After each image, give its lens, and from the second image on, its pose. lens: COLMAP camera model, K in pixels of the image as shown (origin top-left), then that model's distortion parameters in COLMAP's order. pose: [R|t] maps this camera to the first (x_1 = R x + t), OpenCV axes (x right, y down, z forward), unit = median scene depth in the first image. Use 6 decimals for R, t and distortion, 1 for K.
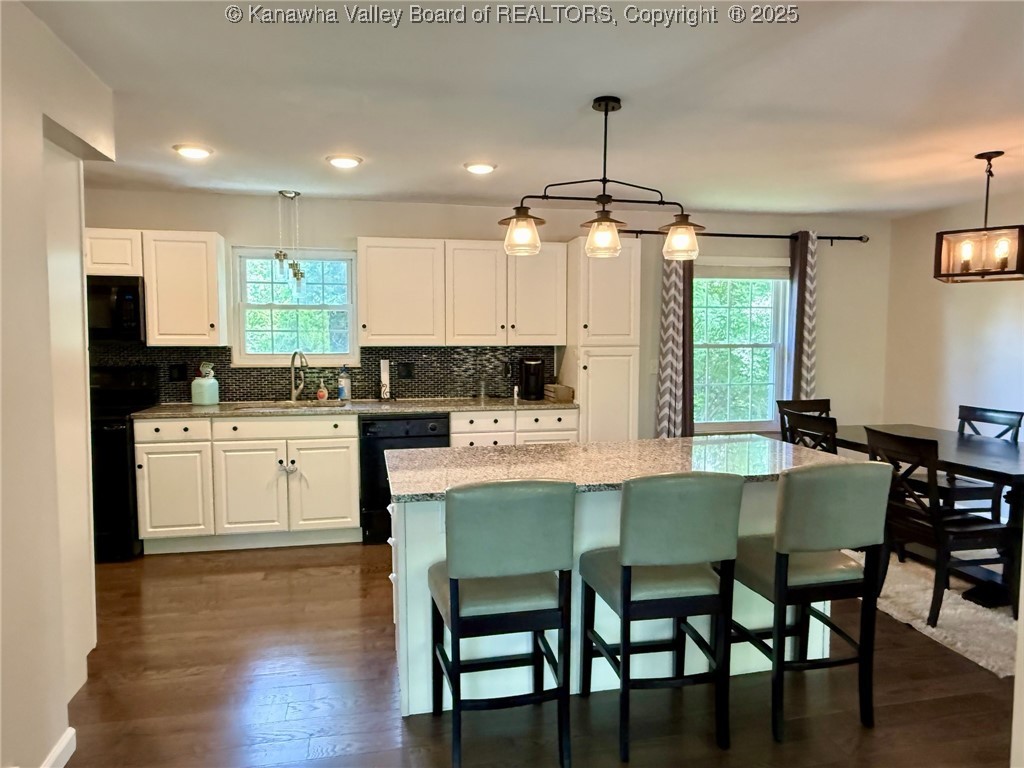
lens RADIAL K [[682.5, 0, 509.5], [0, 682.5, 384.6], [0, 0, 1]] dist [0.002664, 0.000318]
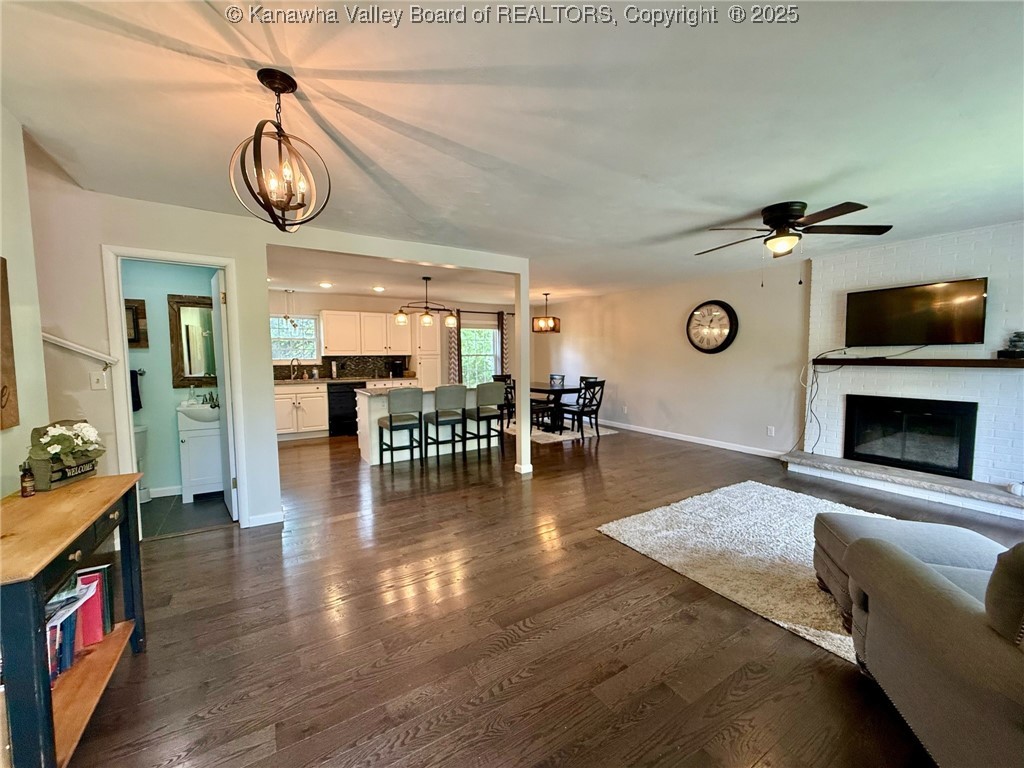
lens RADIAL K [[410.8, 0, 508.4], [0, 410.8, 384.4], [0, 0, 1]] dist [0.002214, 0.000155]
pose [[0.941232, -0.030037, 0.336423, -0.101247], [0.029664, 0.999540, 0.006250, 0.056075], [-0.336457, 0.004097, 0.941690, -0.595903]]
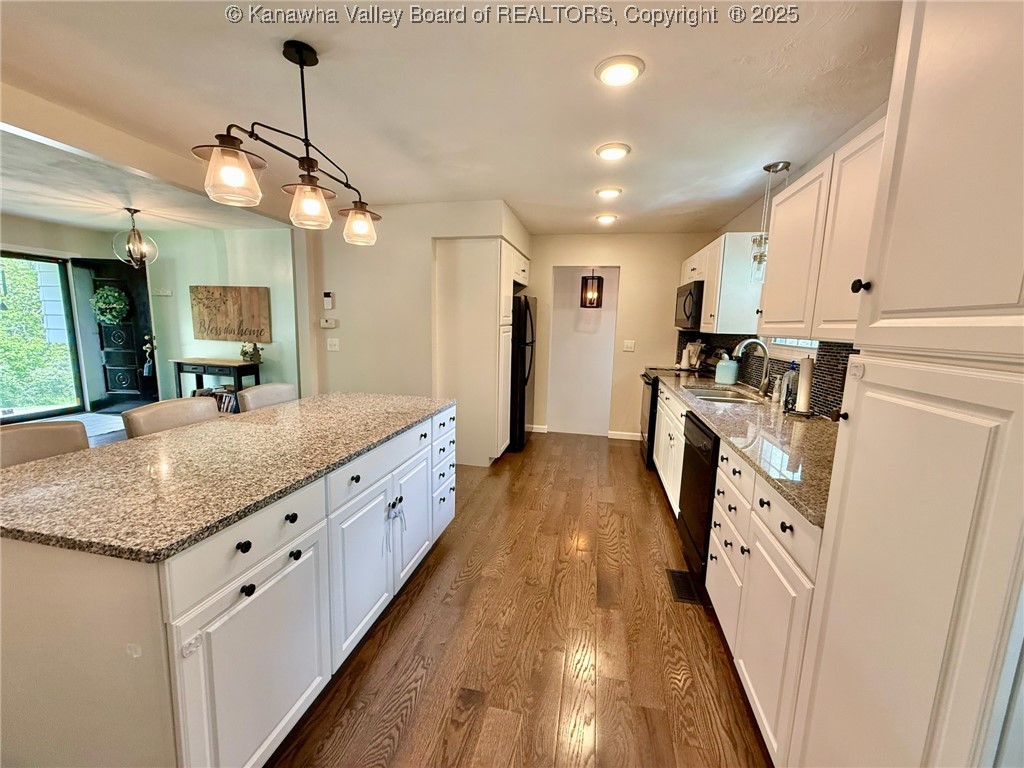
lens RADIAL K [[410.8, 0, 511.4], [0, 410.8, 383.6], [0, 0, 1]] dist [0.002214, 0.000155]
pose [[0.405622, -0.128778, 0.904924, -0.191502], [0.045409, 0.991642, 0.120764, -0.011925], [-0.912912, -0.007893, 0.408080, 0.306276]]
